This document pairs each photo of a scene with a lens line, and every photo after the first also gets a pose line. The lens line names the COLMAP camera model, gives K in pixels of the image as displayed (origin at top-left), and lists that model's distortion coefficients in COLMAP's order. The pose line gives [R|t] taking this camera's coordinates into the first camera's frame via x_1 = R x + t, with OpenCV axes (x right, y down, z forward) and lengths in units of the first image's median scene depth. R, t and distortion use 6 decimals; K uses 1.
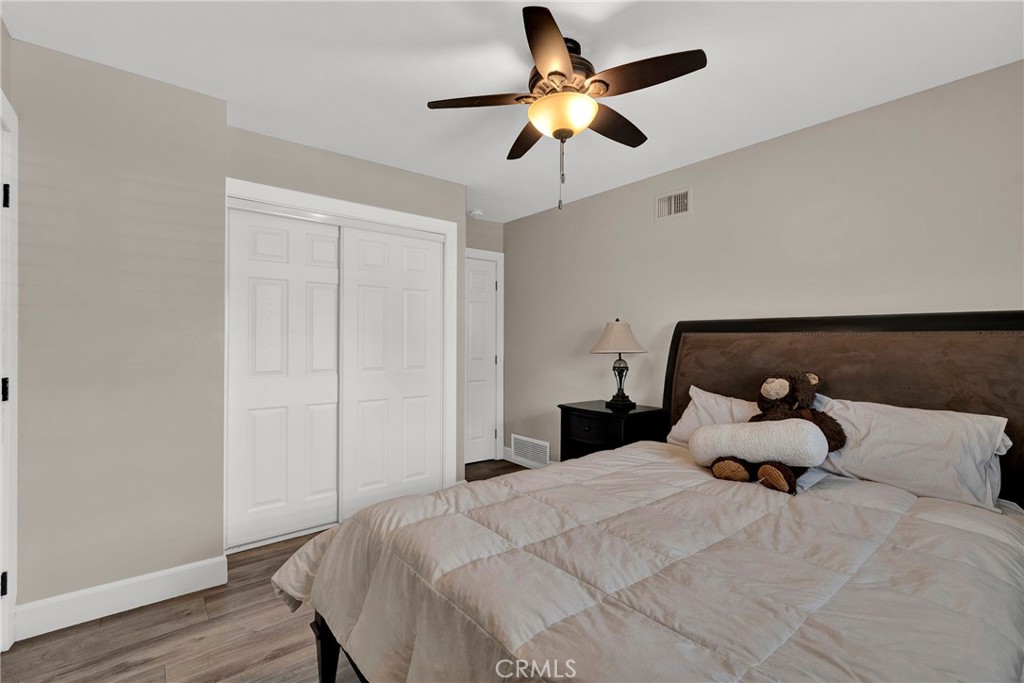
lens RADIAL K [[449.8, 0, 515.5], [0, 449.8, 343.3], [0, 0, 1]] dist [0.002447, 0.000215]
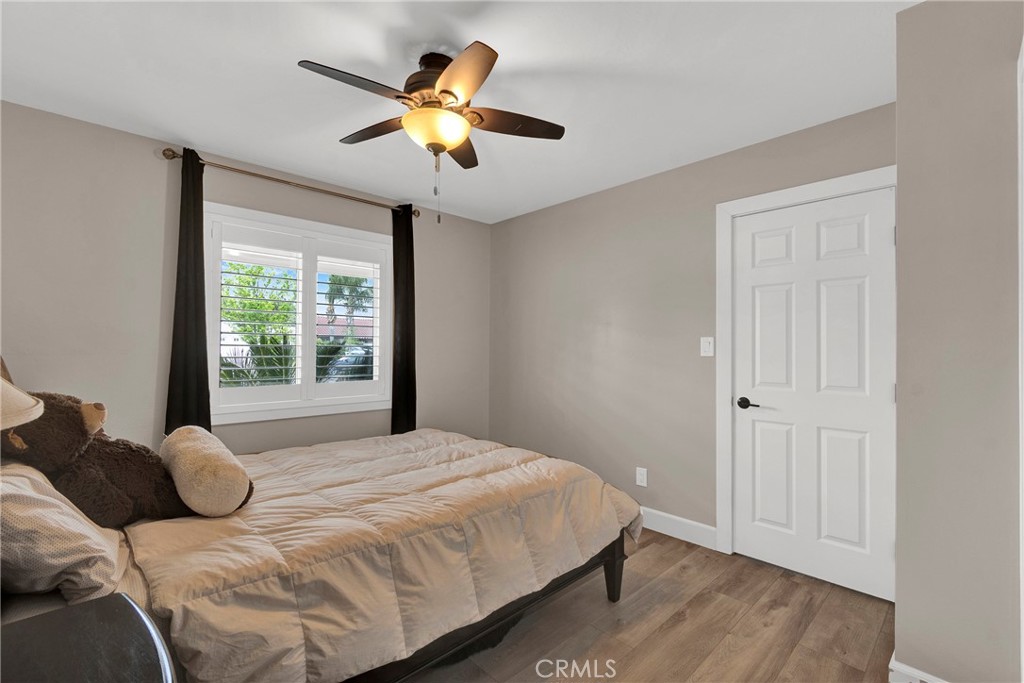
lens RADIAL K [[449.8, 0, 515.5], [0, 449.8, 343.3], [0, 0, 1]] dist [0.002447, 0.000215]
pose [[-0.996320, -0.012123, -0.084854, 0.006340], [-0.011616, 0.999912, -0.006464, -0.013535], [0.084925, -0.005454, -0.996372, 2.157354]]
